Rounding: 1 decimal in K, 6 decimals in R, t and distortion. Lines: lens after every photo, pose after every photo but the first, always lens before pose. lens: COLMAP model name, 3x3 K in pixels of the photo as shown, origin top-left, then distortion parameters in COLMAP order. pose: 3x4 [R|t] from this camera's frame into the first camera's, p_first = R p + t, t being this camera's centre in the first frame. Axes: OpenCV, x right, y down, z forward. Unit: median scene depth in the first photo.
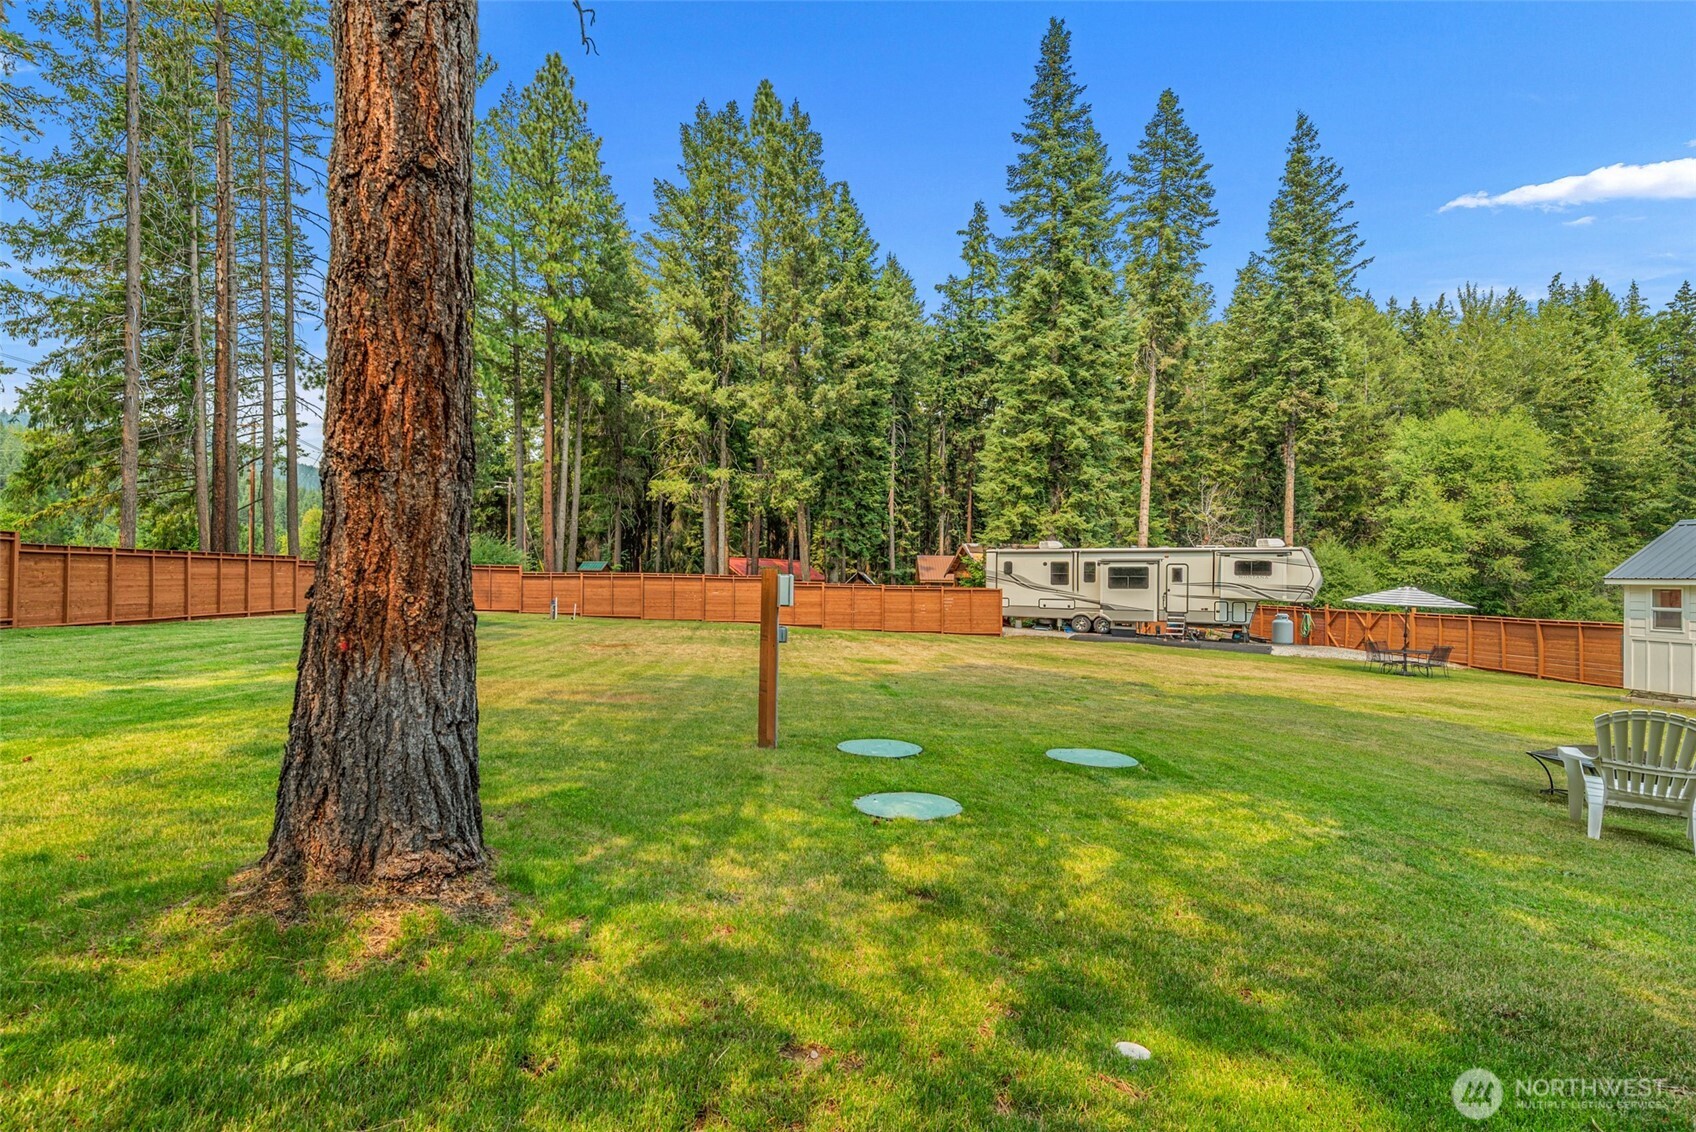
lens RADIAL K [[812.5, 0, 763.4], [0, 812.5, 577.2], [0, 0, 1]] dist [0.002745, -0.000115]
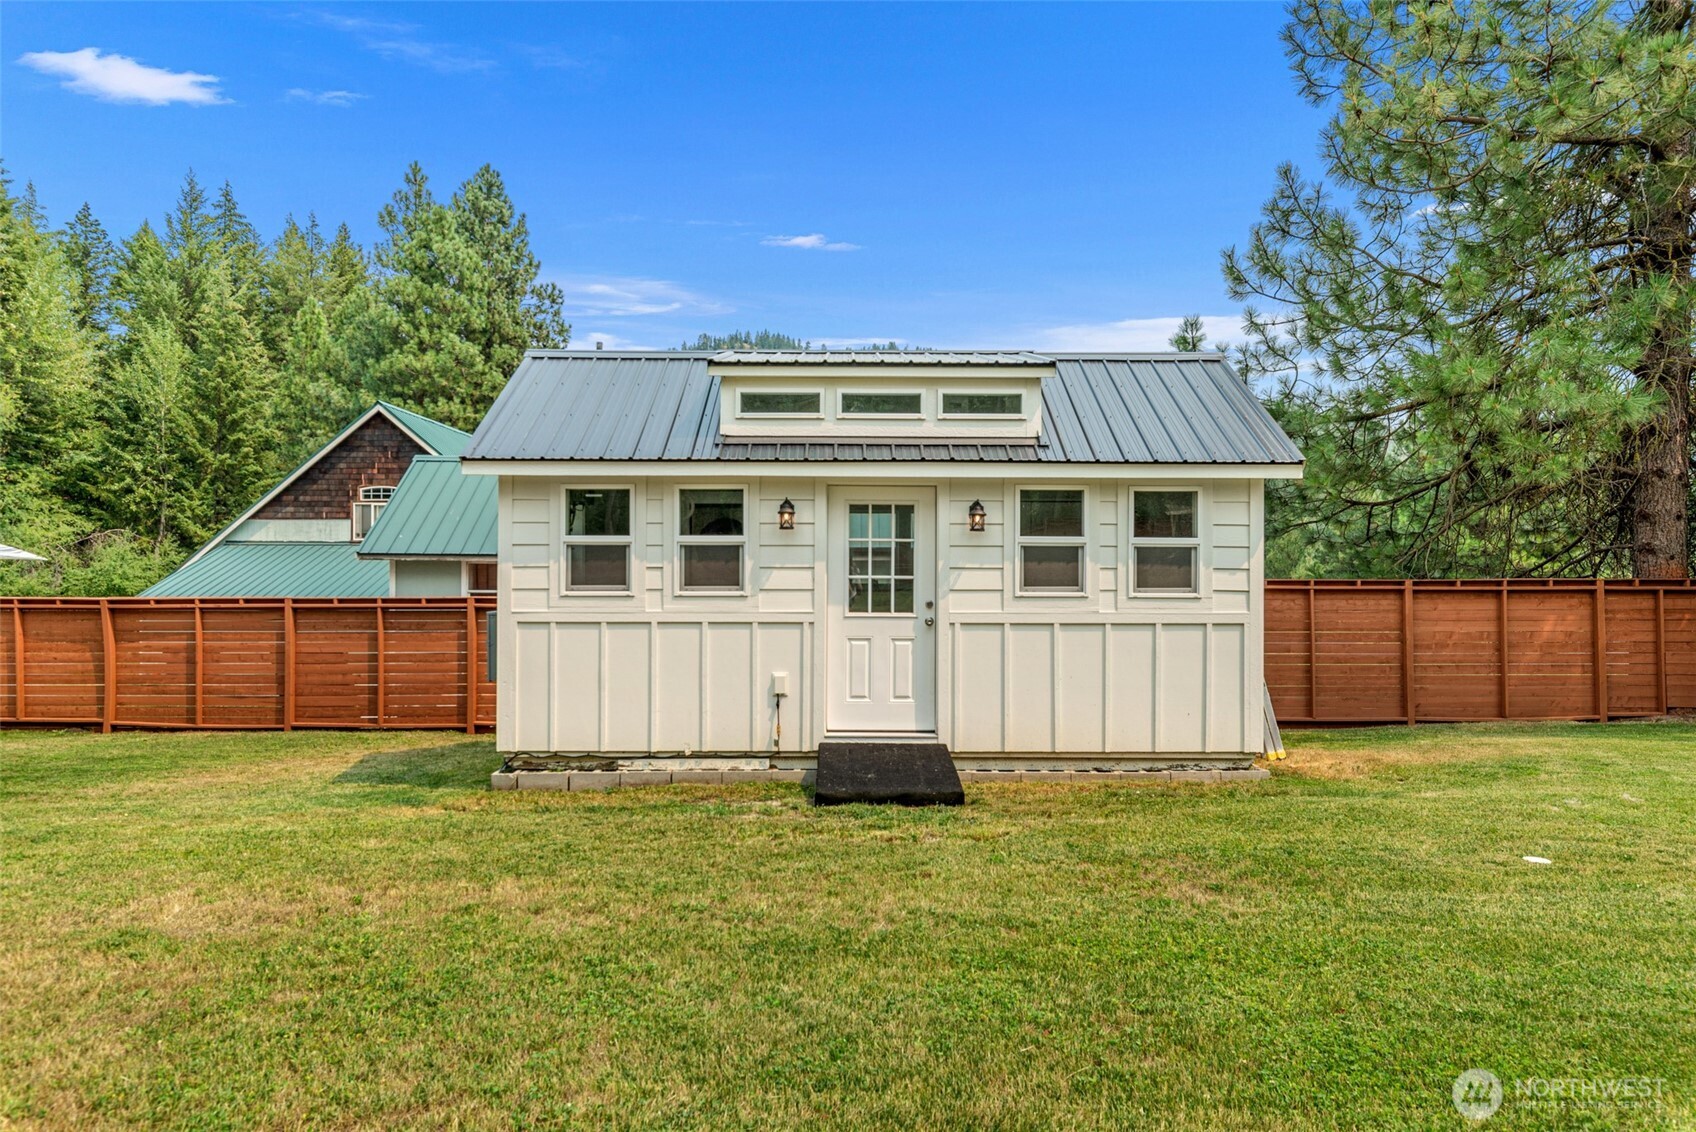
lens RADIAL K [[991.4, 0, 848.0], [0, 991.4, 566.0], [0, 0, 1]] dist [0.001881, -0.000219]
pose [[0.026164, 0.007087, 0.999633, 0.217875], [-0.002372, 0.999972, -0.007027, 0.019204], [-0.999655, -0.002187, 0.026180, 0.299882]]
